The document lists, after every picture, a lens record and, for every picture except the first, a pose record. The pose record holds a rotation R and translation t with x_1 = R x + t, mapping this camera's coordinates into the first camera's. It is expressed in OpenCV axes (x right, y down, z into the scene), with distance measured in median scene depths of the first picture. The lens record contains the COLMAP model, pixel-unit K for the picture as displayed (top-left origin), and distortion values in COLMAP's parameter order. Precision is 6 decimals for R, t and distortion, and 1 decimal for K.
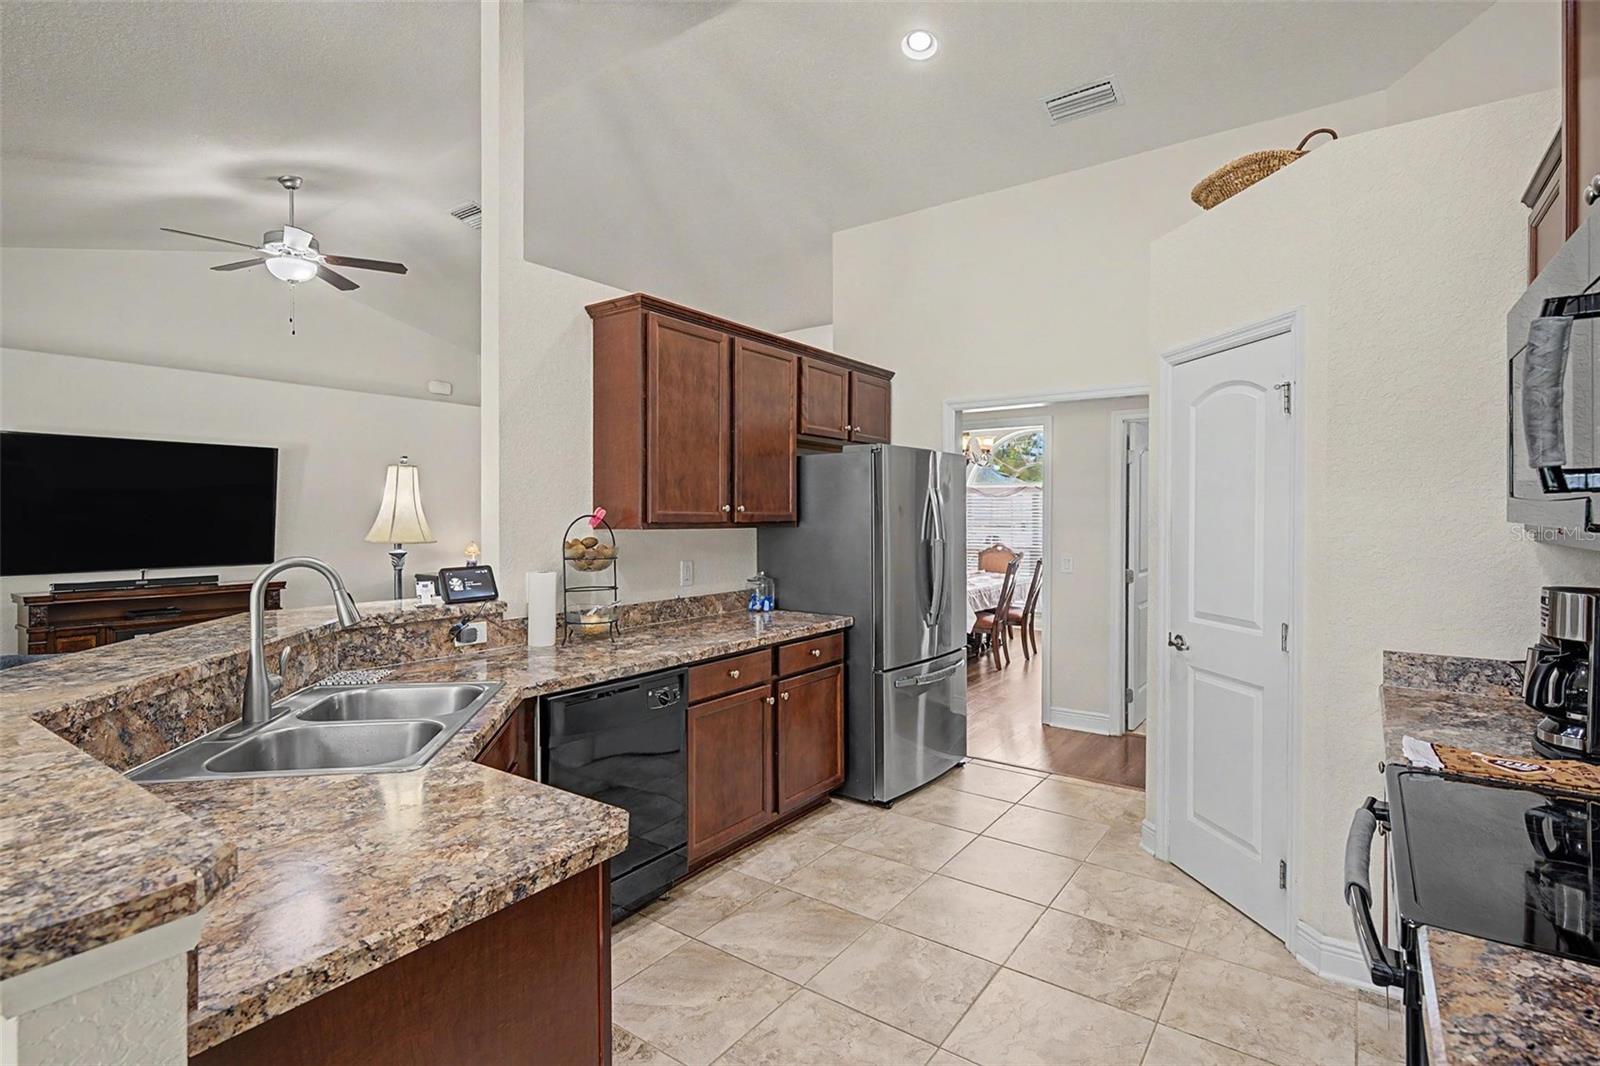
lens RADIAL K [[759.7, 0, 806.6], [0, 759.7, 525.0], [0, 0, 1]] dist [-0.002125, 0.000400]
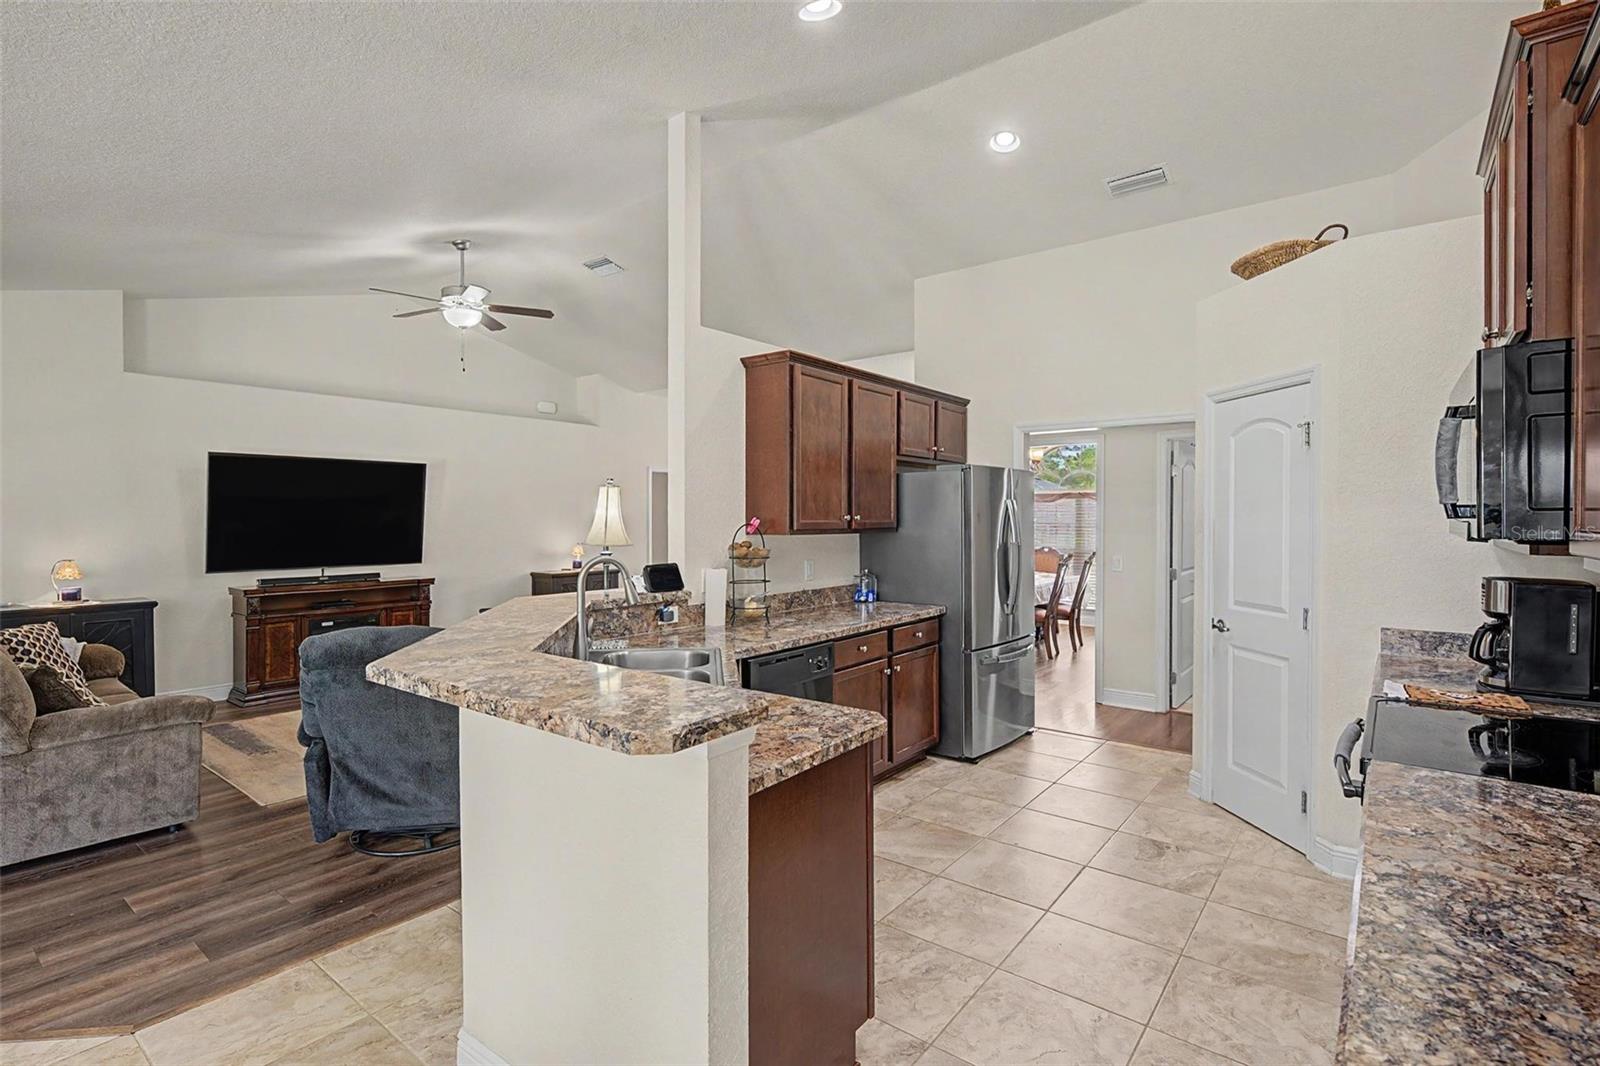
lens RADIAL K [[759.7, 0, 799.2], [0, 759.7, 527.0], [0, 0, 1]] dist [-0.002125, 0.000400]
pose [[0.999225, -0.000679, -0.039345, -0.150380], [0.000708, 0.999999, 0.000718, -0.008505], [0.039344, -0.000745, 0.999225, -0.270152]]
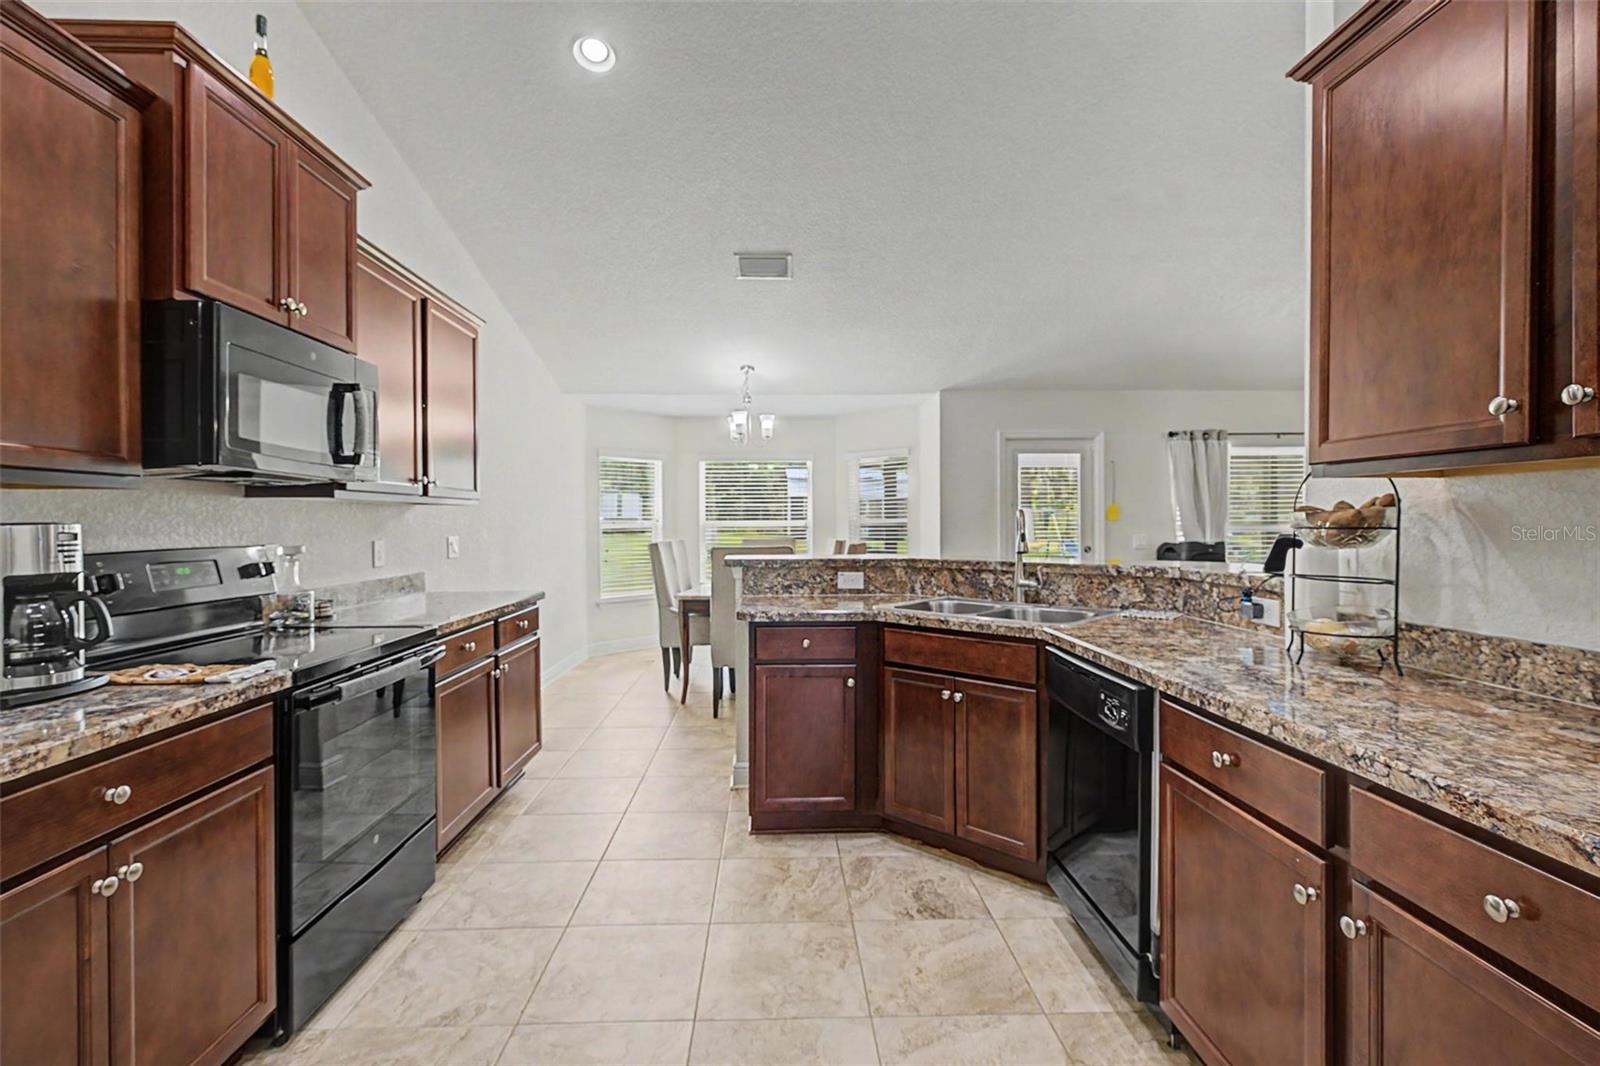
lens RADIAL K [[759.7, 0, 805.7], [0, 759.7, 529.1], [0, 0, 1]] dist [-0.002125, 0.000400]
pose [[-0.792172, 0.005953, -0.610269, 0.434985], [-0.002959, 0.999903, 0.013595, 0.038864], [0.610291, 0.012575, -0.792077, 1.240194]]
